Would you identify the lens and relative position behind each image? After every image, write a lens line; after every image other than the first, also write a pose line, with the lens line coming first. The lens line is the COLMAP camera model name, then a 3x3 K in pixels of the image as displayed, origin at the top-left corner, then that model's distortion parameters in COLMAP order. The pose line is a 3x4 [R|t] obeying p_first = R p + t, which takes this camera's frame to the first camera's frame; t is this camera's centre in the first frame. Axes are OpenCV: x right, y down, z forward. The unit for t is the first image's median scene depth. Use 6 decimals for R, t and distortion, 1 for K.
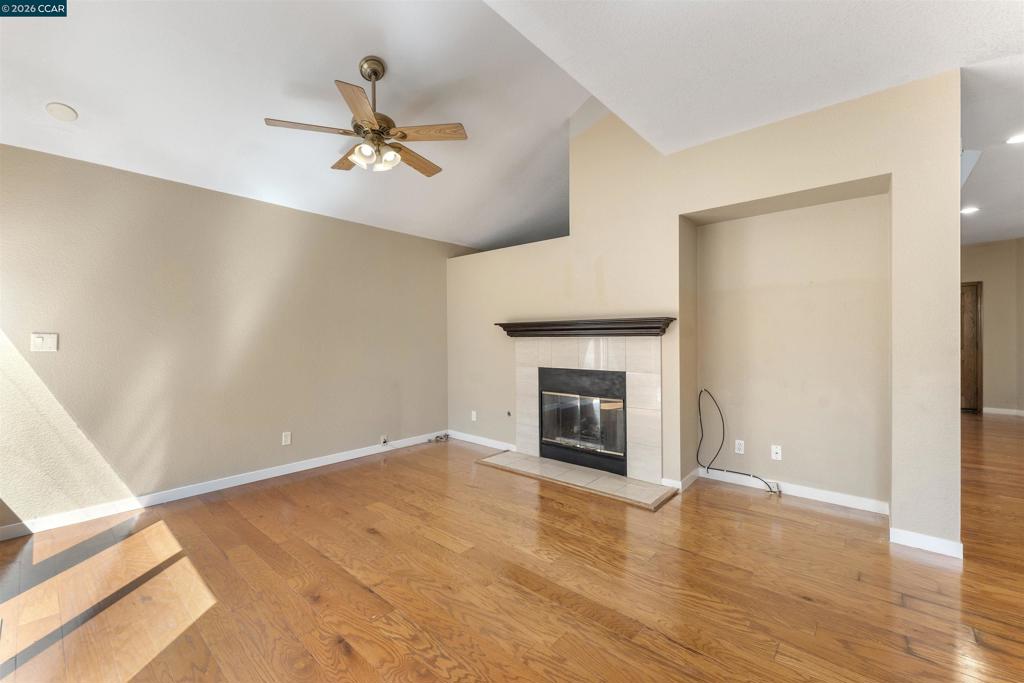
lens RADIAL K [[421.4, 0, 507.7], [0, 421.4, 336.1], [0, 0, 1]] dist [0.002686, 0.000592]
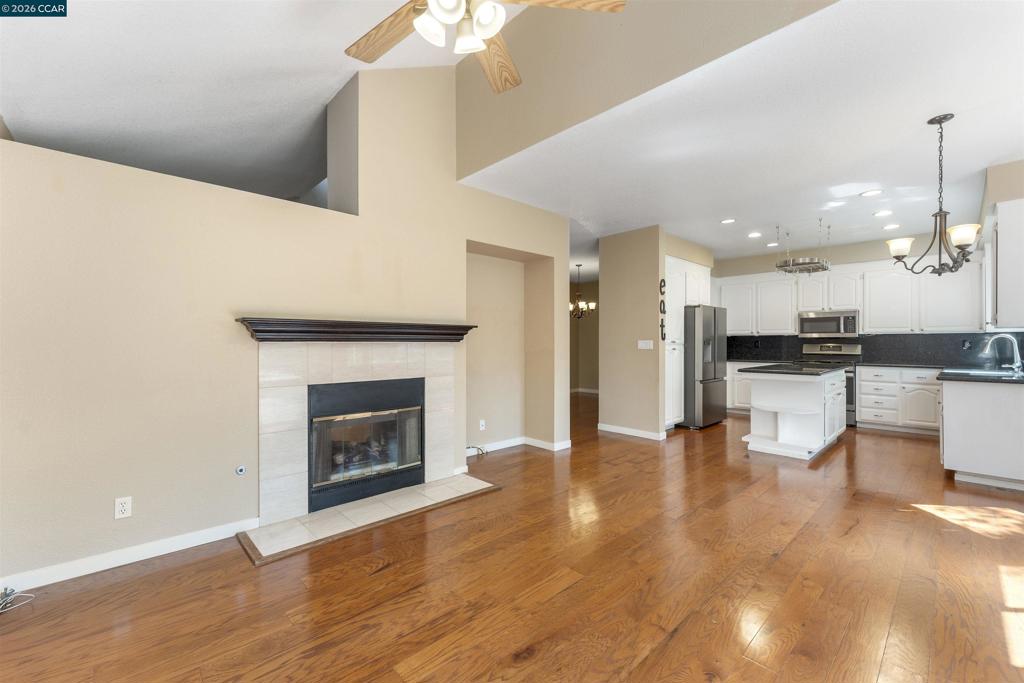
lens RADIAL K [[421.4, 0, 513.1], [0, 421.4, 341.3], [0, 0, 1]] dist [0.002686, 0.000592]
pose [[0.090743, 0.009357, 0.995830, -0.679440], [-0.006899, 0.999938, -0.008767, 0.006764], [-0.995850, -0.006075, 0.090802, 0.692515]]
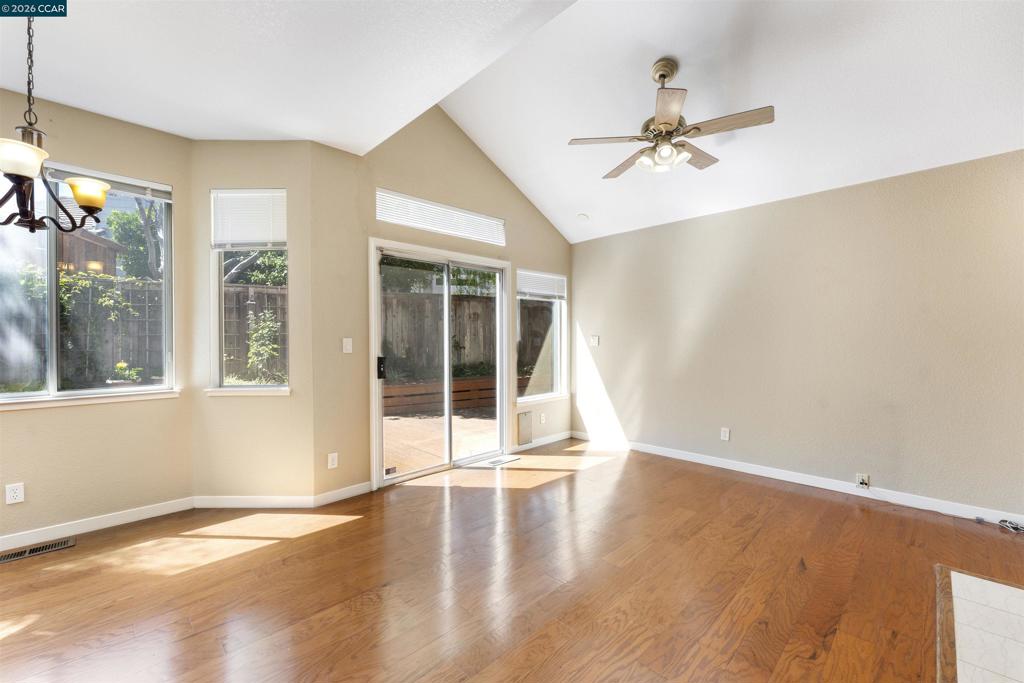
lens RADIAL K [[421.4, 0, 505.3], [0, 421.4, 341.2], [0, 0, 1]] dist [0.002686, 0.000592]
pose [[-0.086763, 0.008308, -0.996194, 0.565742], [0.012677, 0.999893, 0.007234, -0.000713], [0.996148, -0.012002, -0.086859, 0.561162]]
